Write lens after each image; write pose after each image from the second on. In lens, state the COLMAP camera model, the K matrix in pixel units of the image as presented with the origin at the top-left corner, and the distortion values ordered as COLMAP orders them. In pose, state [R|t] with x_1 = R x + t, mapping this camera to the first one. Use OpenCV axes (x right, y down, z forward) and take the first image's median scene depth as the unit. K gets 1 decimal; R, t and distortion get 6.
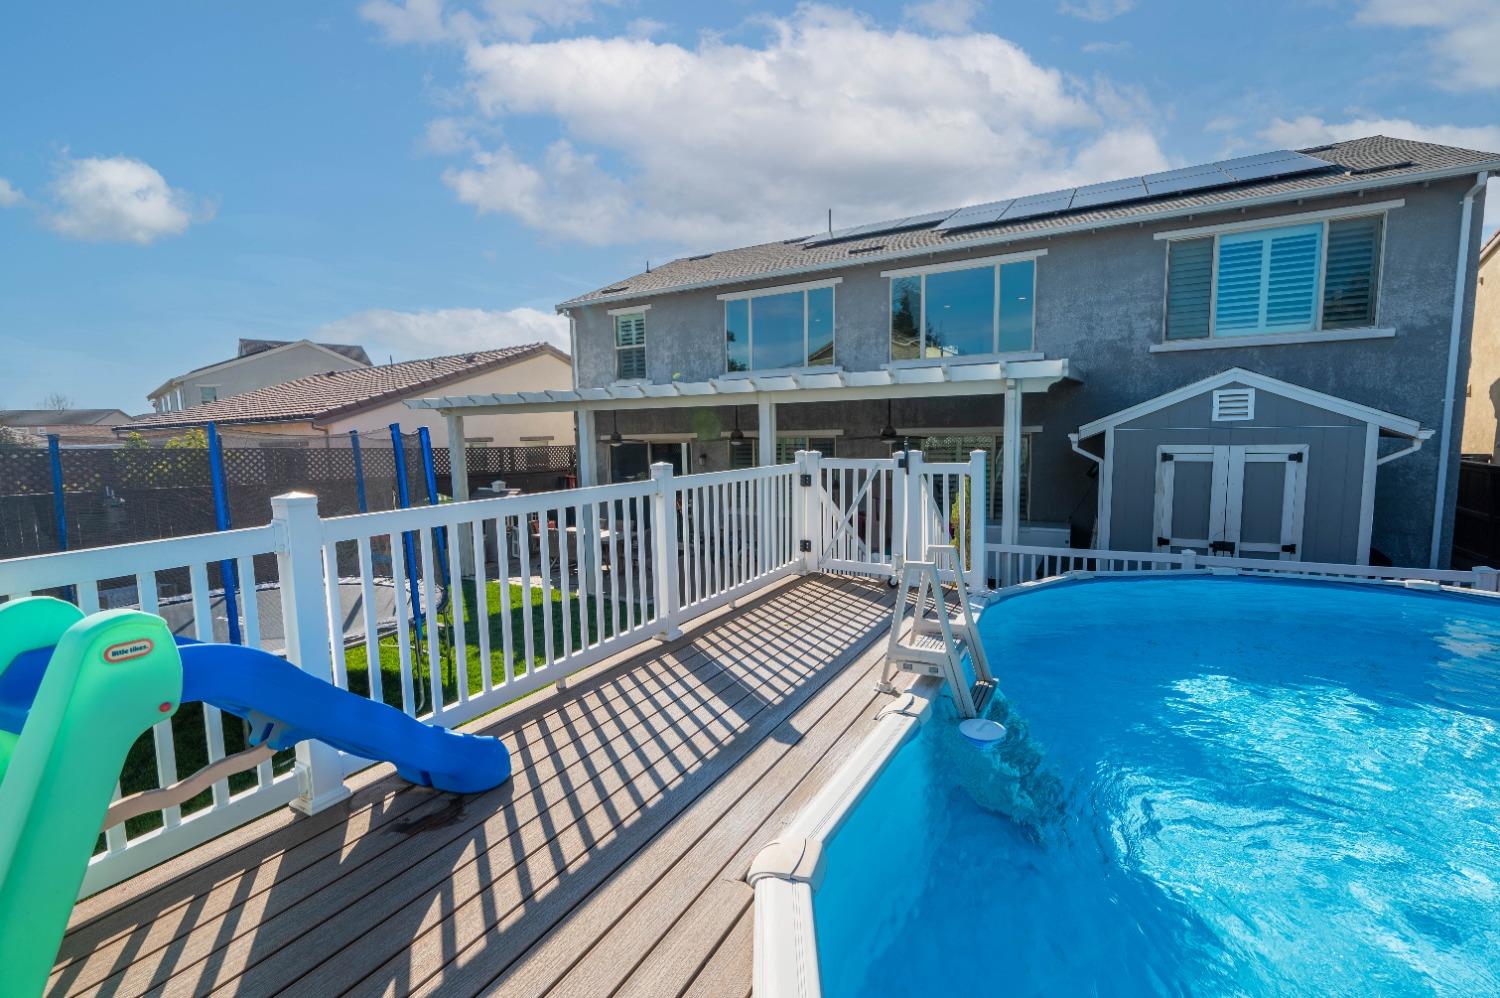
lens RADIAL K [[644.1, 0, 750.0], [0, 644.1, 499.0], [0, 0, 1]] dist [-0.001965, -0.000476]
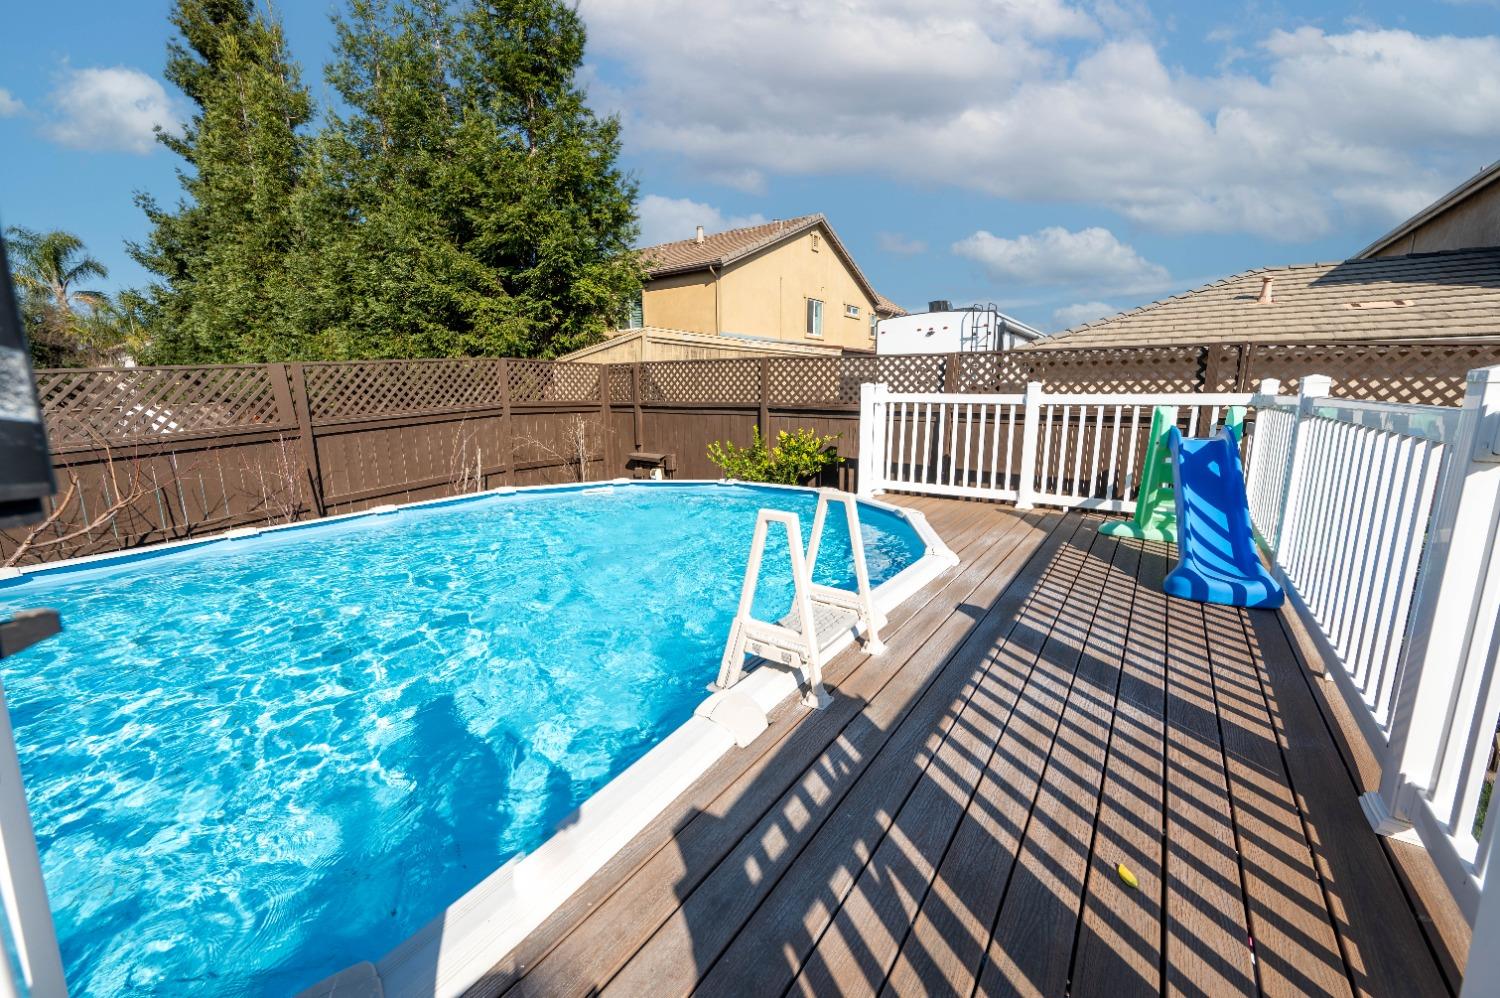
lens RADIAL K [[592.1, 0, 752.7], [0, 592.1, 495.1], [0, 0, 1]] dist [-0.001016, 0.000352]
pose [[-0.995952, 0.010622, 0.089256, 0.140058], [0.035647, 0.958244, 0.283720, -0.056359], [-0.082515, 0.285753, -0.954744, 0.795653]]
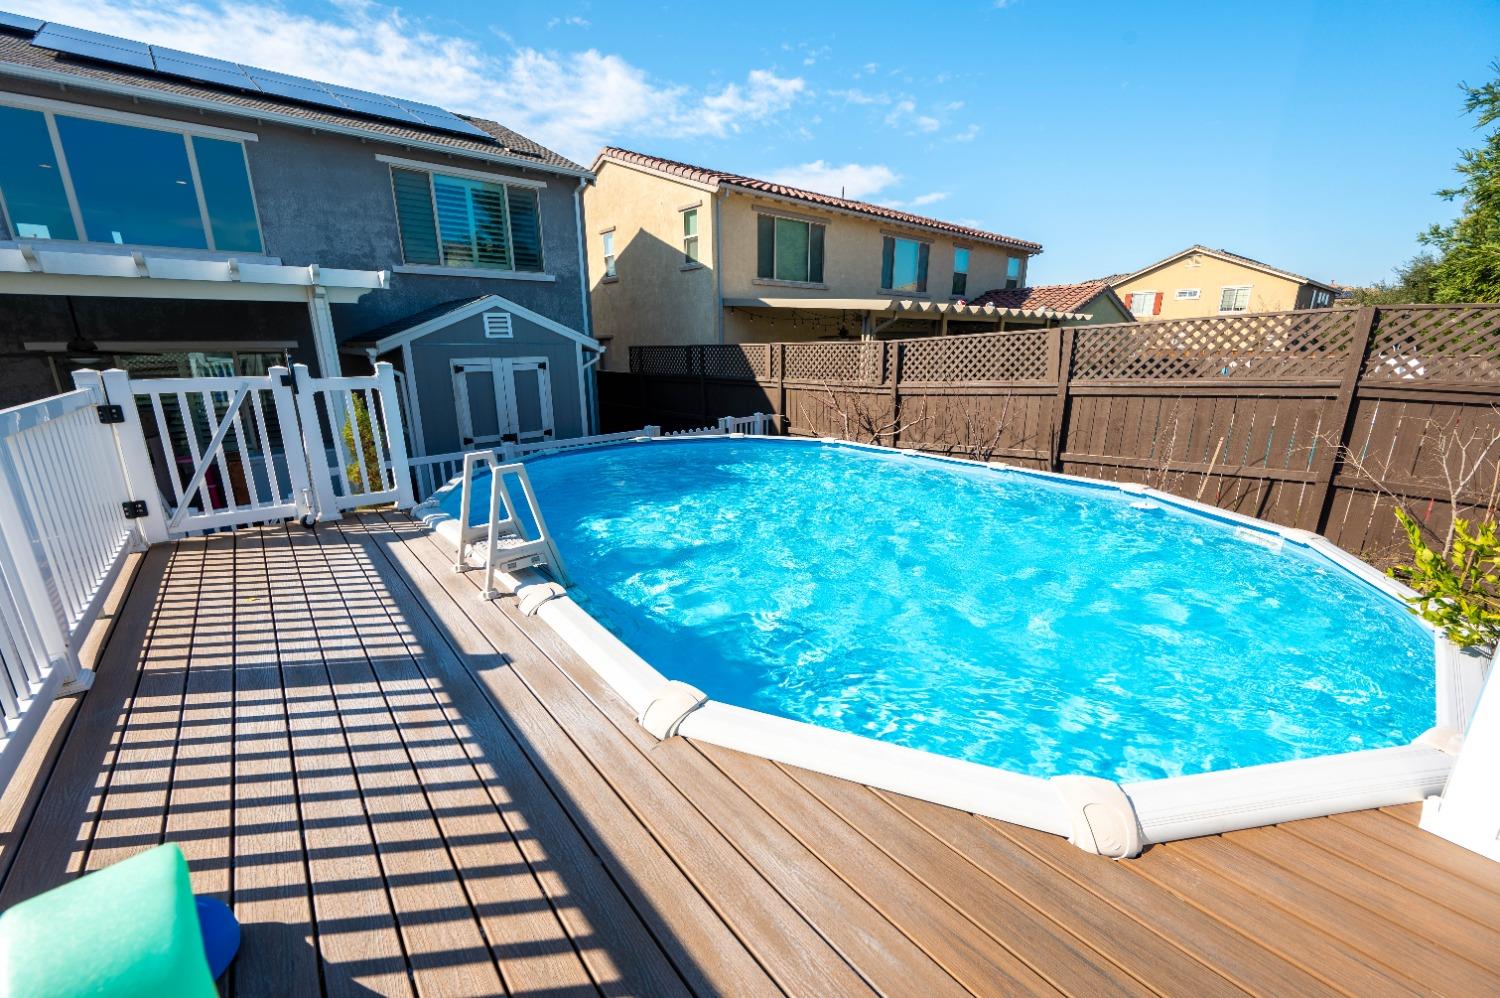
lens RADIAL K [[592.1, 0, 752.7], [0, 592.1, 495.1], [0, 0, 1]] dist [-0.001016, 0.000352]
pose [[0.343768, -0.220598, 0.912776, -0.220948], [0.097601, 0.975145, 0.198913, -0.003271], [-0.933969, 0.020707, 0.356754, 0.128370]]
